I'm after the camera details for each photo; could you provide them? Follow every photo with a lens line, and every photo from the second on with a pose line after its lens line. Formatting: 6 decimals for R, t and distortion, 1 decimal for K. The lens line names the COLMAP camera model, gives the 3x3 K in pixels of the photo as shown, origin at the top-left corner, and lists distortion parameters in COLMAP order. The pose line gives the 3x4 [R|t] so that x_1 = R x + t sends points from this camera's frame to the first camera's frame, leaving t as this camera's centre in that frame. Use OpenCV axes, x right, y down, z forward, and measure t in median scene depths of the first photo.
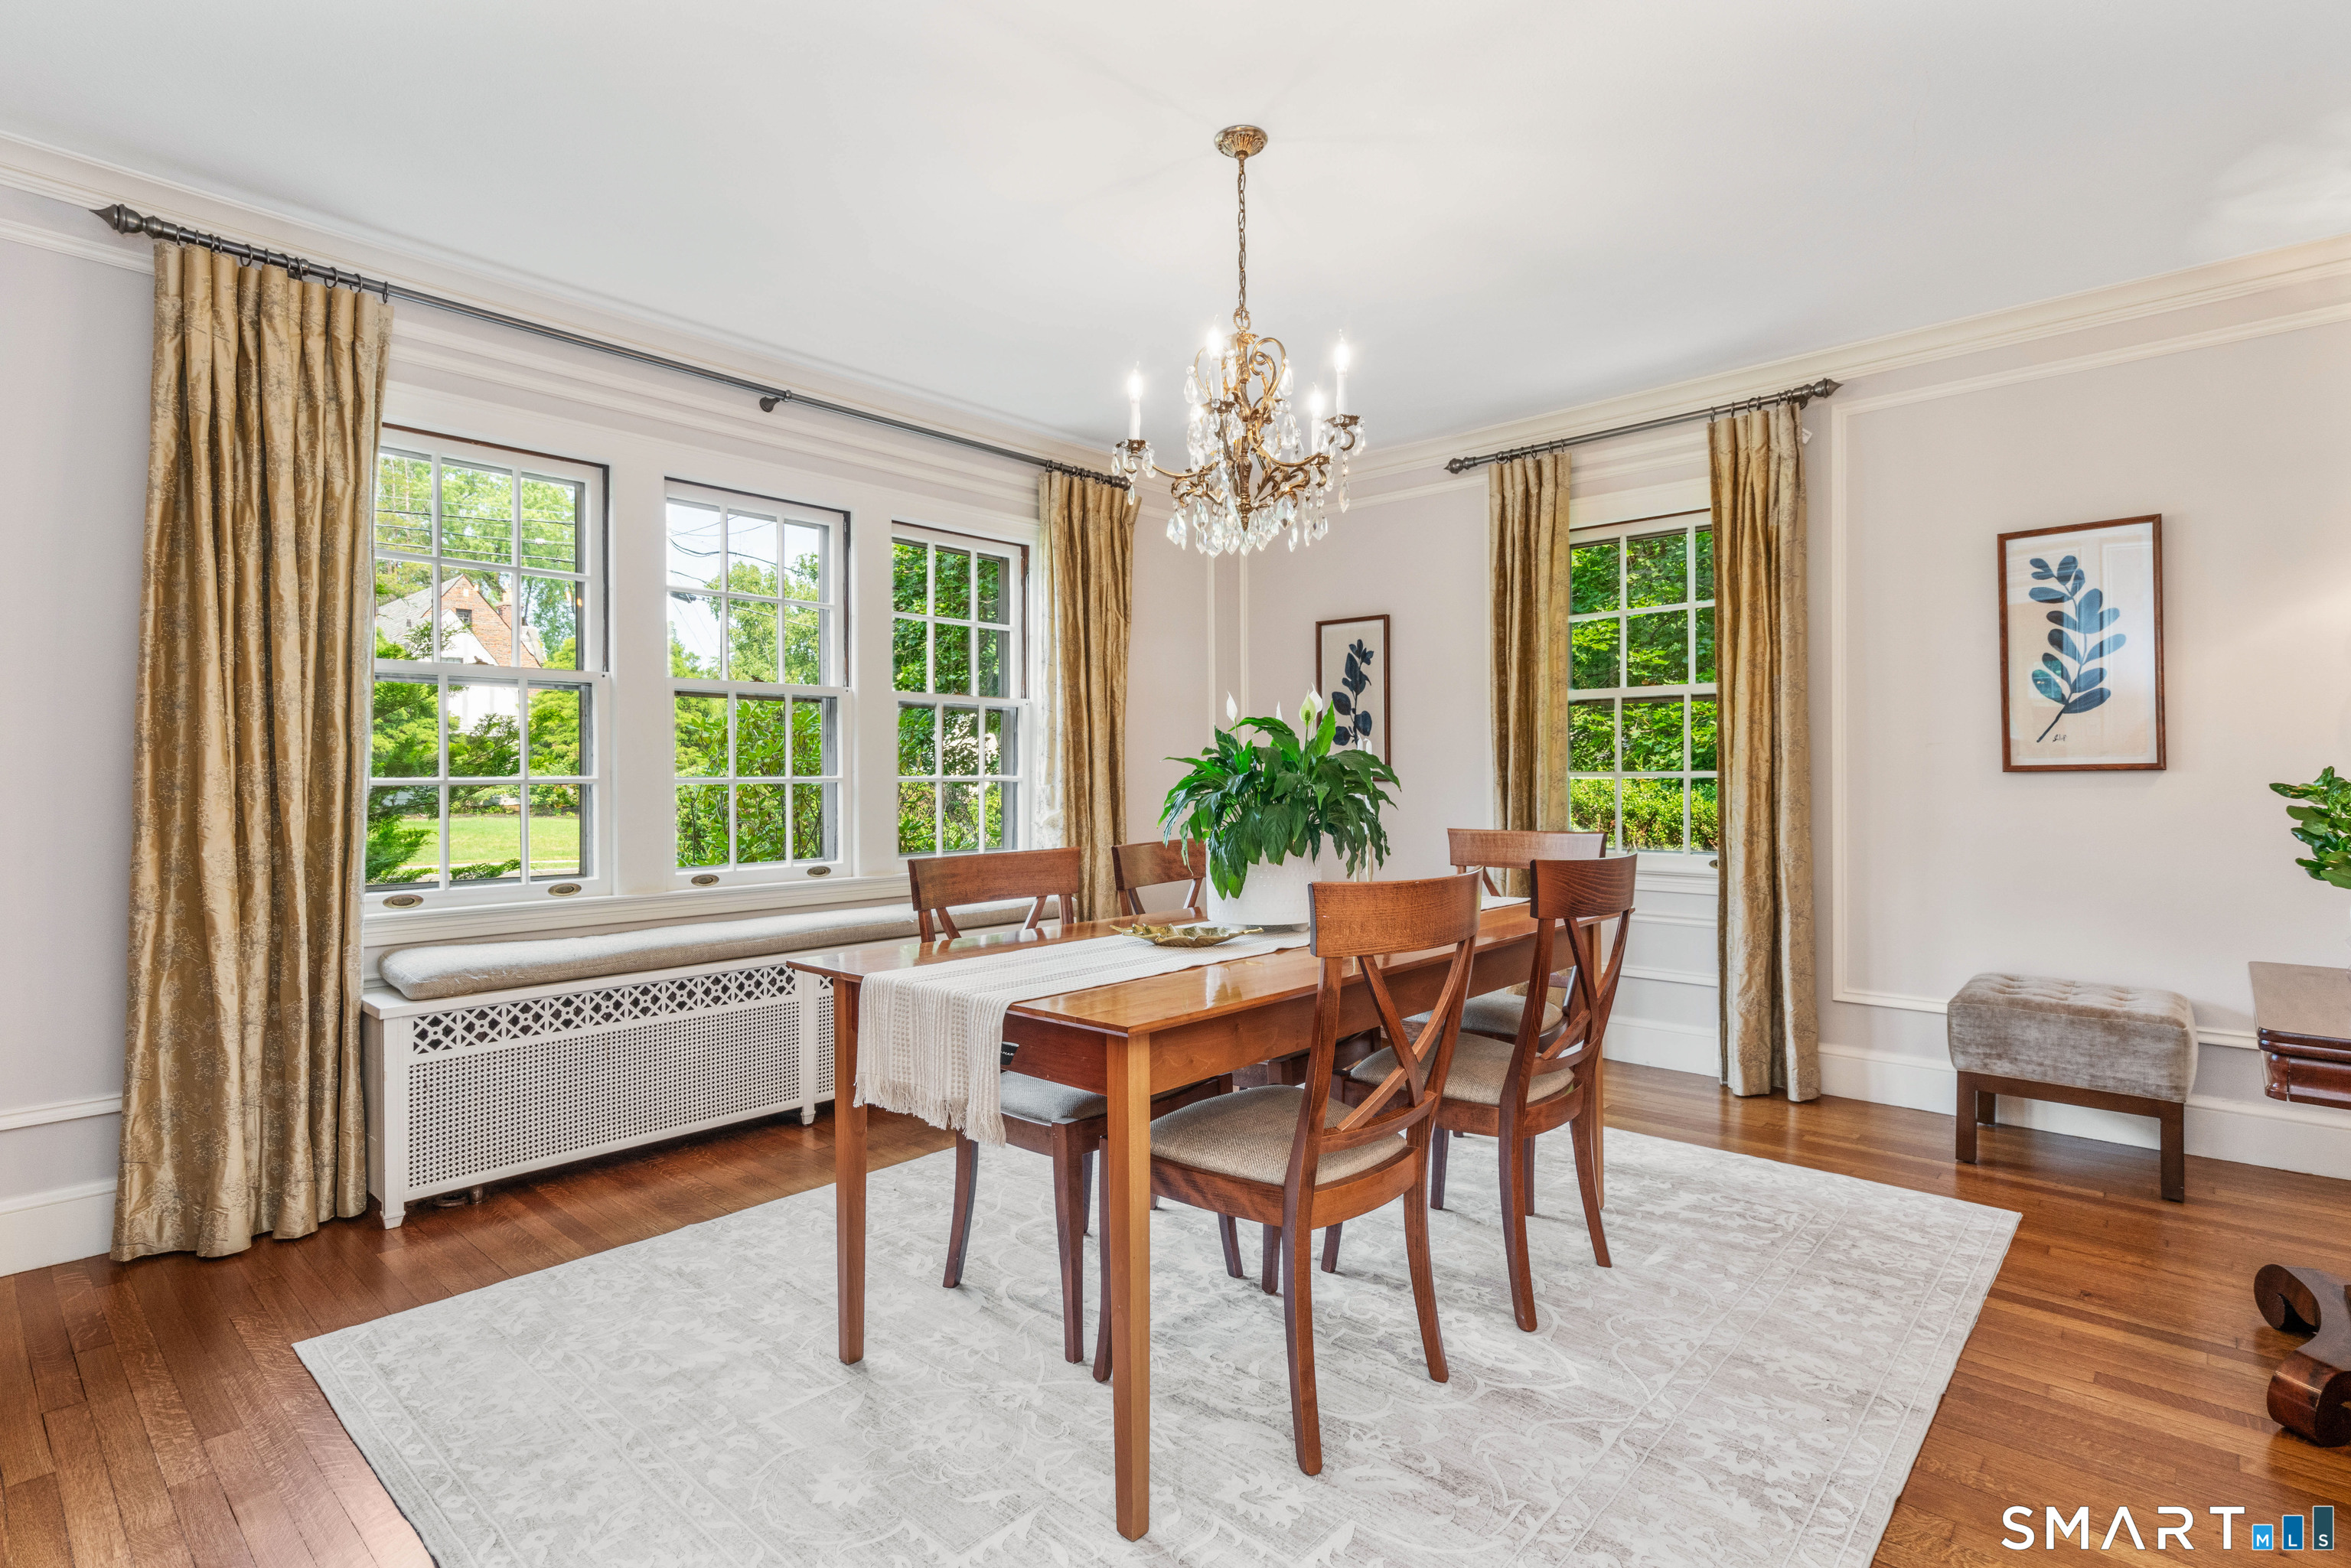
lens RADIAL K [[1133.9, 0, 1175.8], [0, 1133.9, 780.3], [0, 0, 1]] dist [-0.013069, -0.000077]
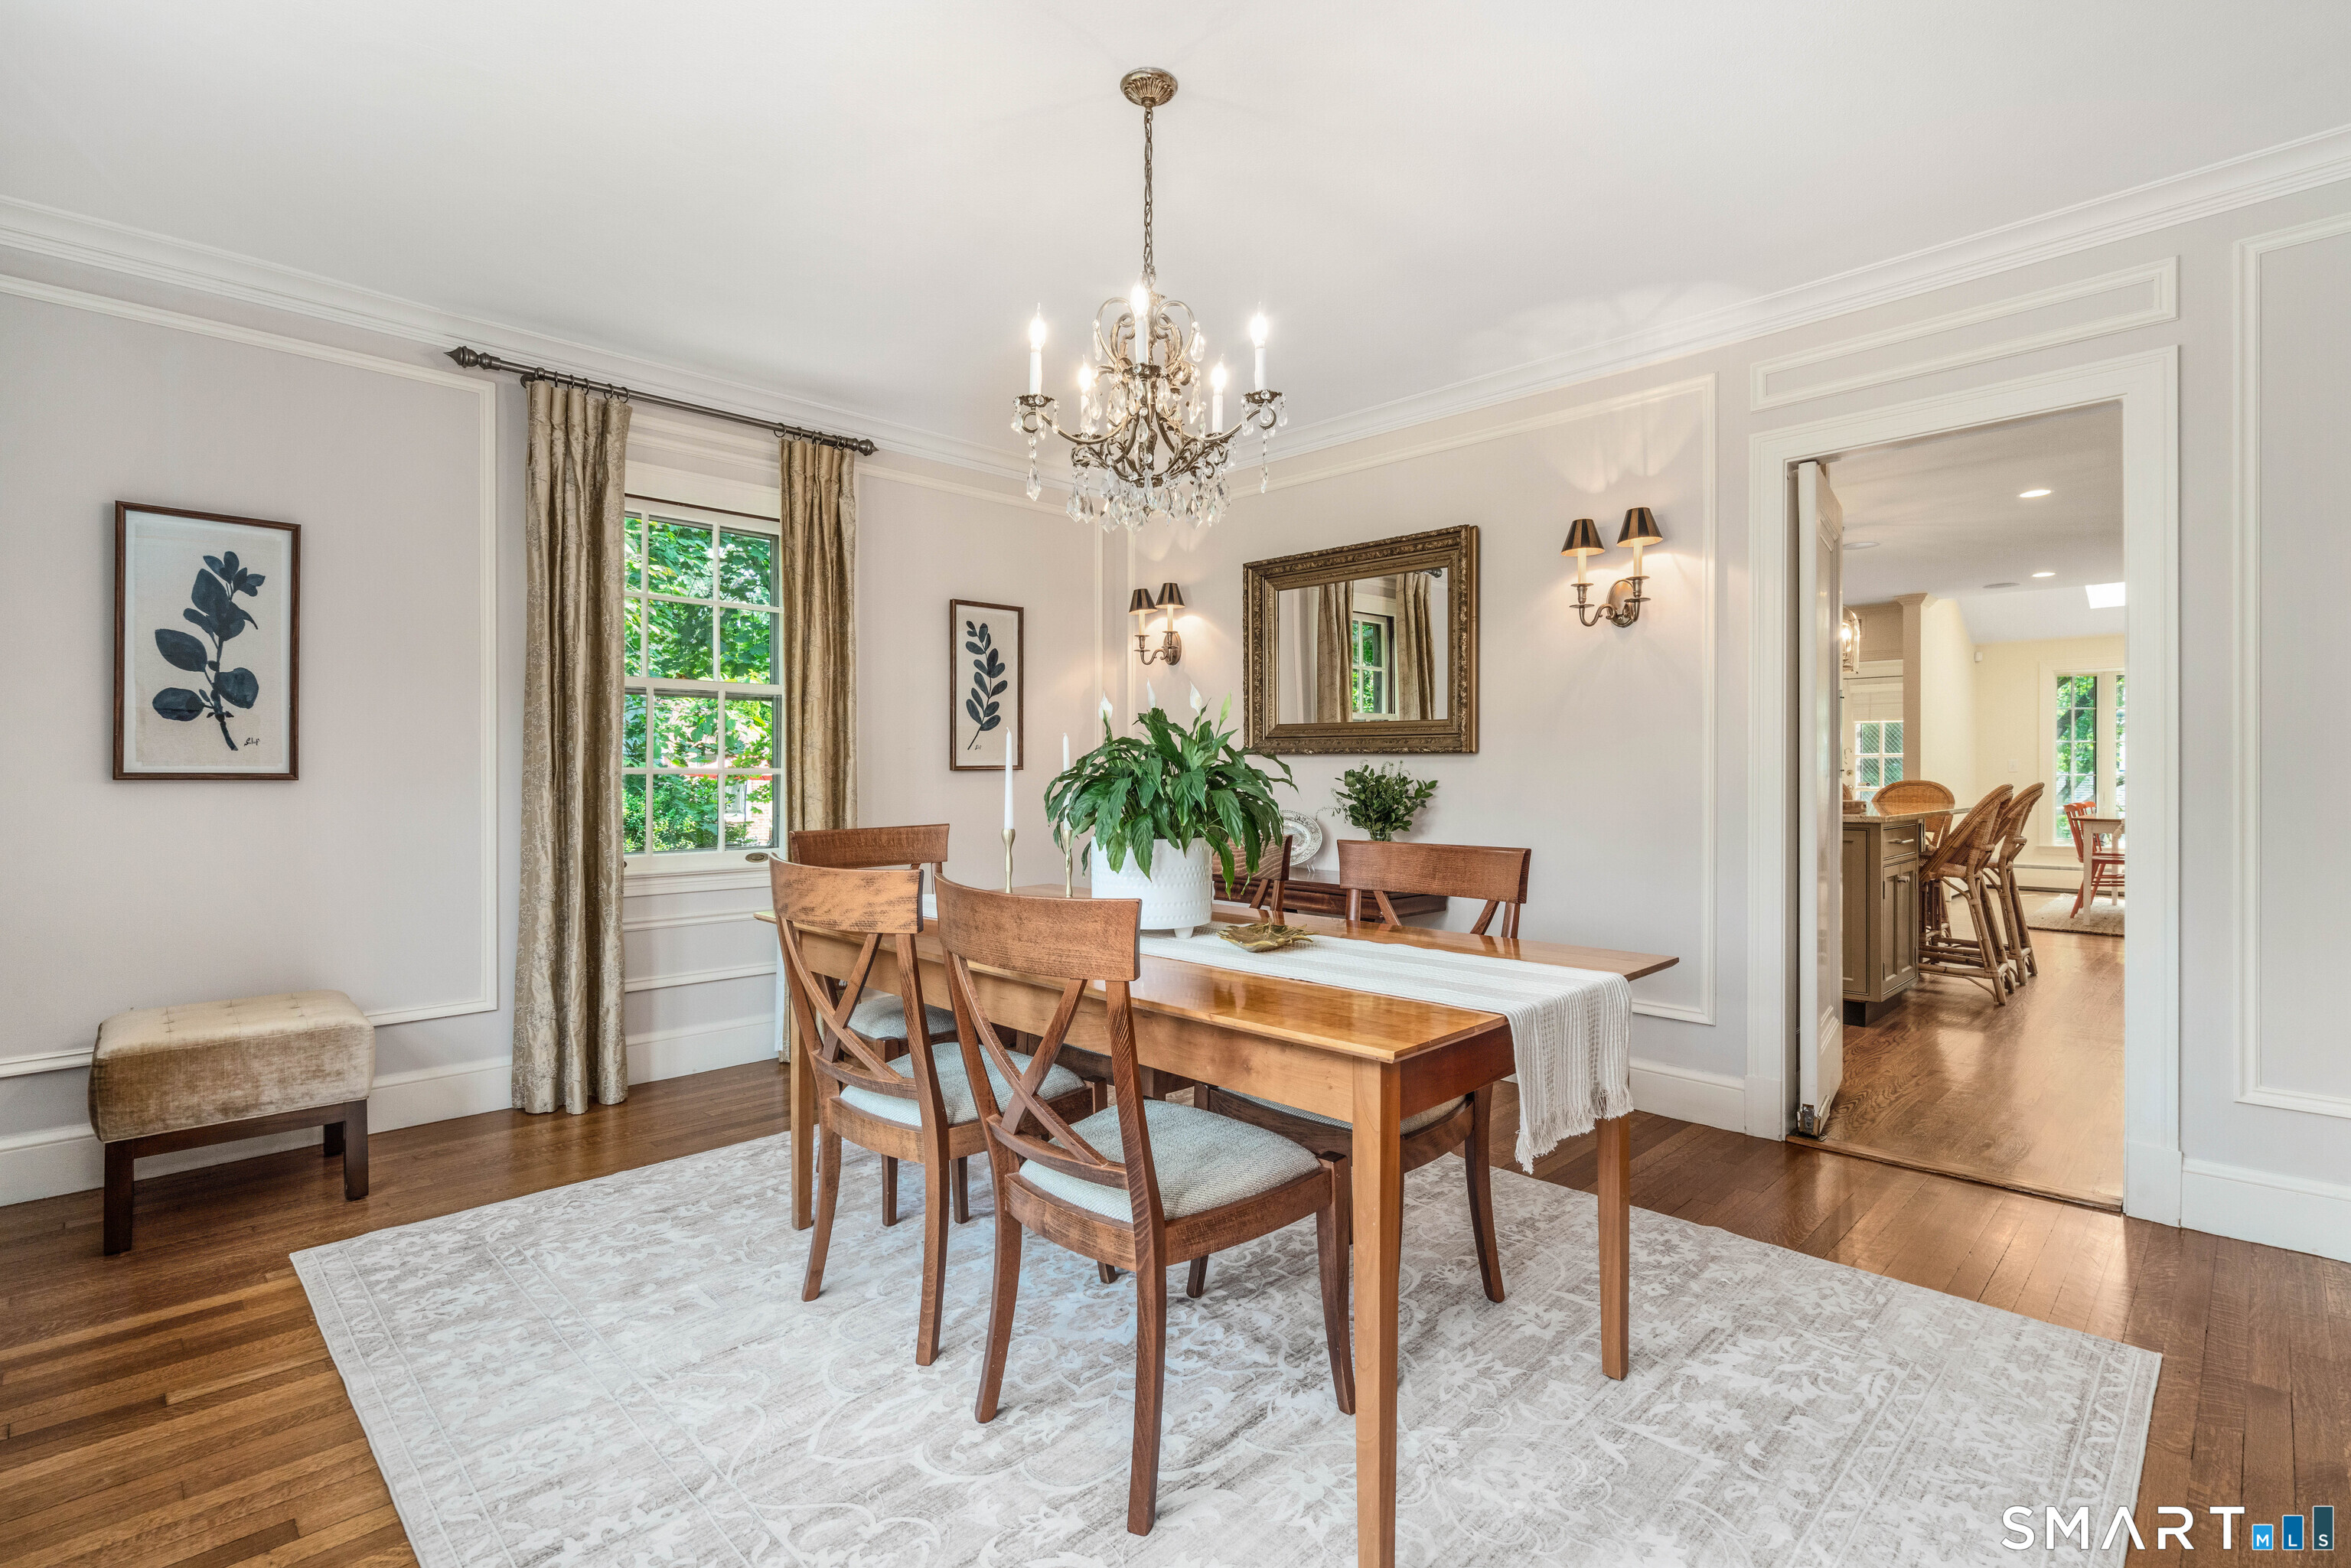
lens RADIAL K [[1080.3, 0, 1186.4], [0, 1080.3, 766.6], [0, 0, 1]] dist [0.003294, 0.000890]
pose [[0.050344, 0.013710, 0.998638, -0.409205], [0.009632, 0.999853, -0.014213, 0.006544], [-0.998685, 0.010335, 0.050204, 0.459406]]
